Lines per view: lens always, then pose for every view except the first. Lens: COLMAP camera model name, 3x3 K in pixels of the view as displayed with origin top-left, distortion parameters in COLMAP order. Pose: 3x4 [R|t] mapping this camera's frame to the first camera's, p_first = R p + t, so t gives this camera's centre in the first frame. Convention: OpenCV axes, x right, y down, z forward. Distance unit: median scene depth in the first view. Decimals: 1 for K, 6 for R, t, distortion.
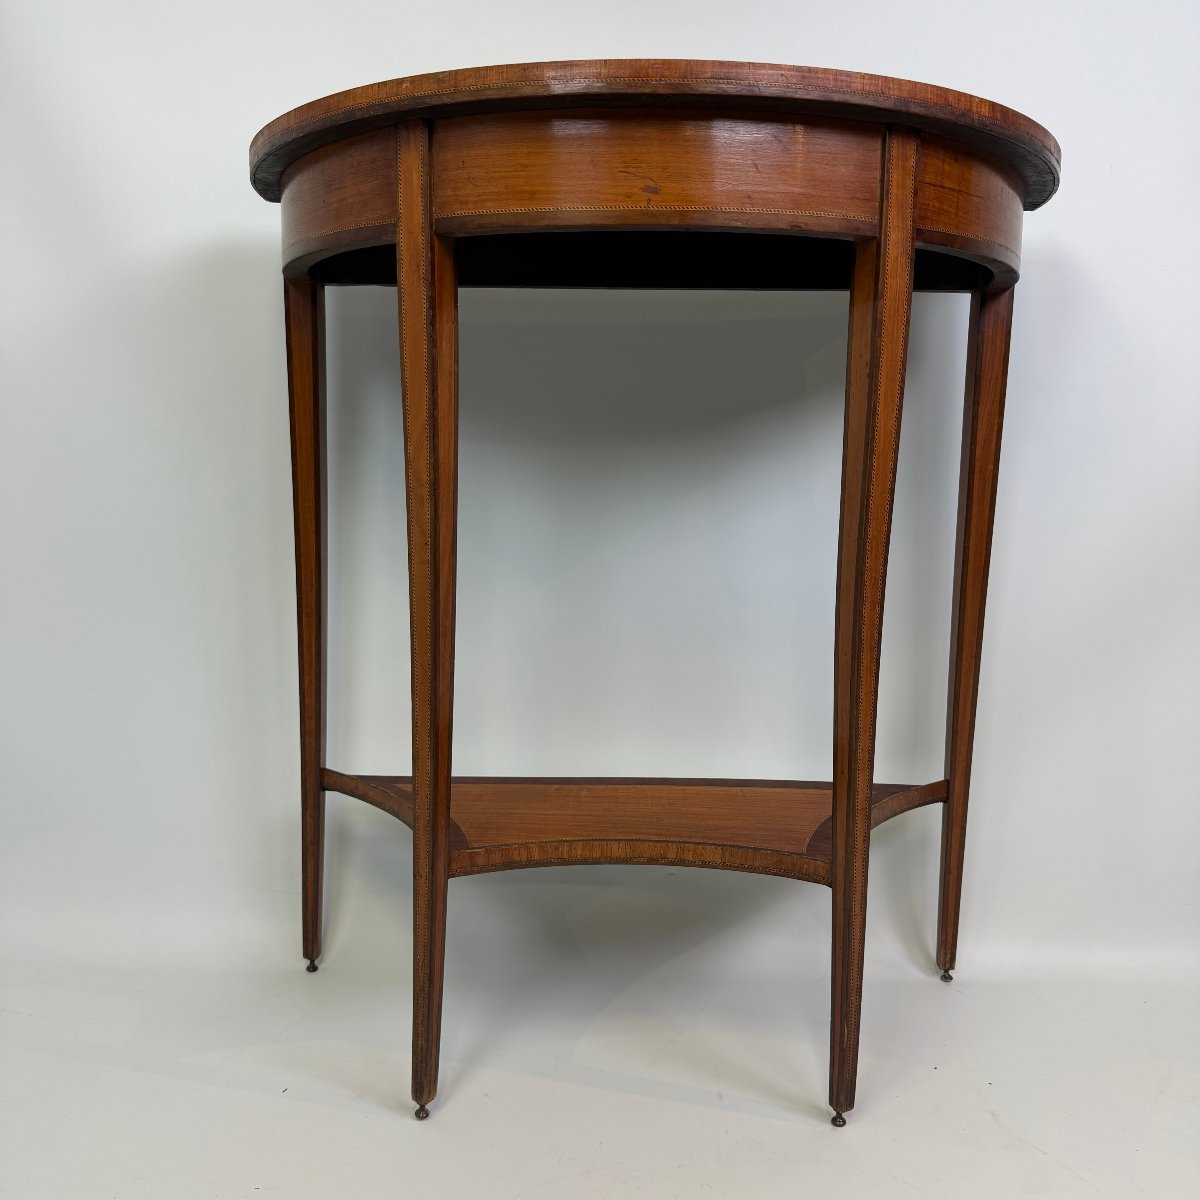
lens RADIAL K [[1158.7, 0, 598.4], [0, 1158.7, 596.2], [0, 0, 1]] dist [0.031699, 0.000000]
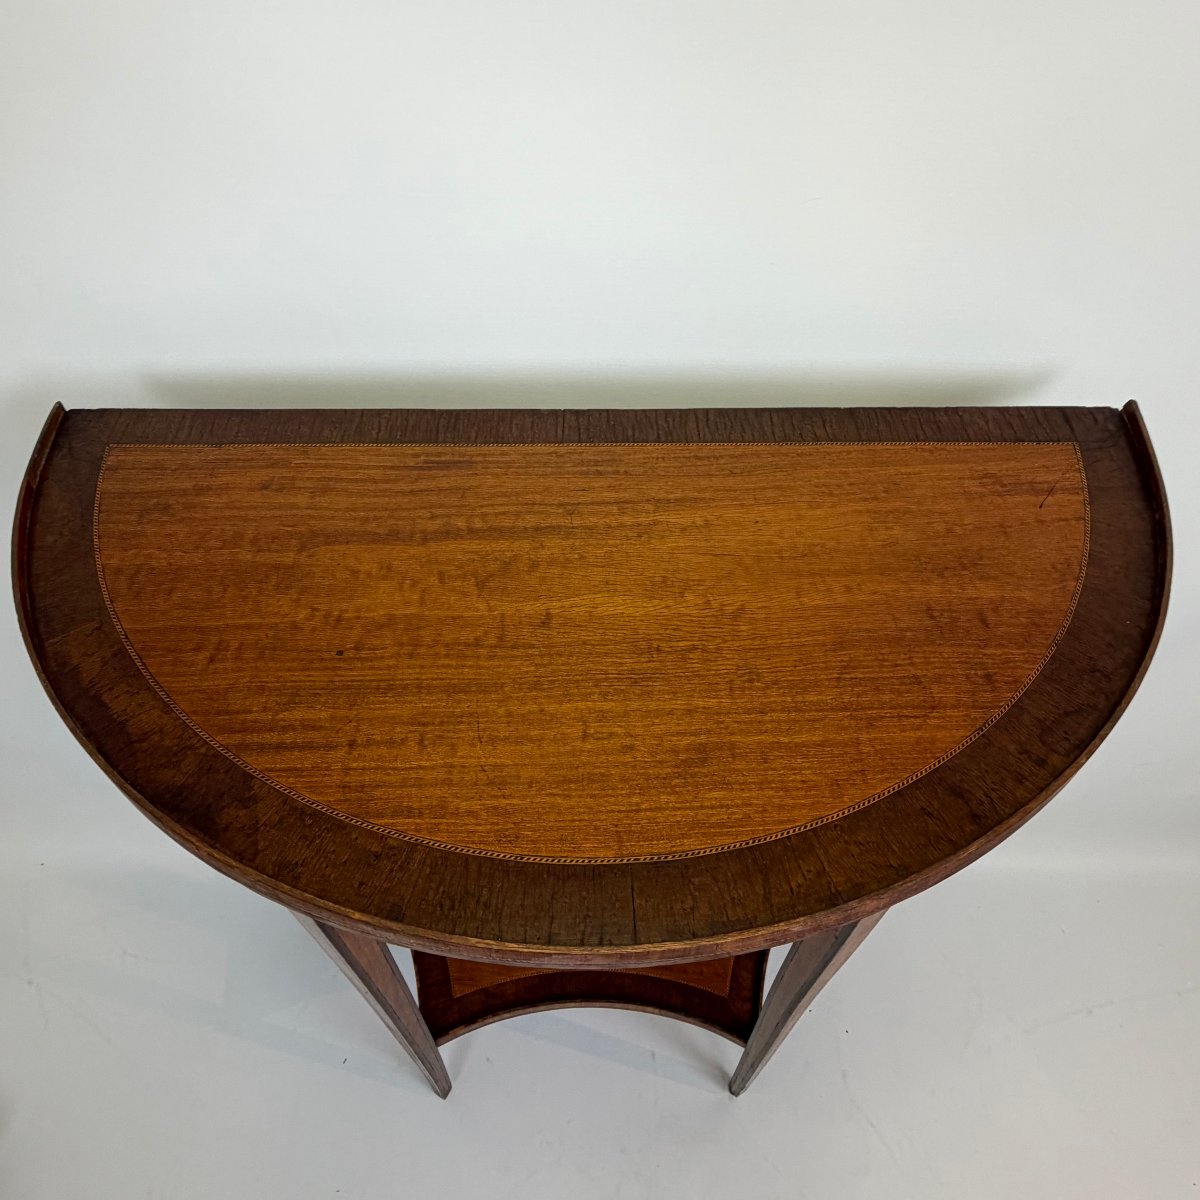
lens RADIAL K [[898.7, 0, 595.2], [0, 898.7, 575.9], [0, 0, 1]] dist [-0.025687, -0.001913]
pose [[0.999764, -0.021182, -0.004827, 0.052181], [0.019031, 0.746737, 0.664847, -0.732877], [-0.010478, -0.664782, 0.746964, 0.592222]]
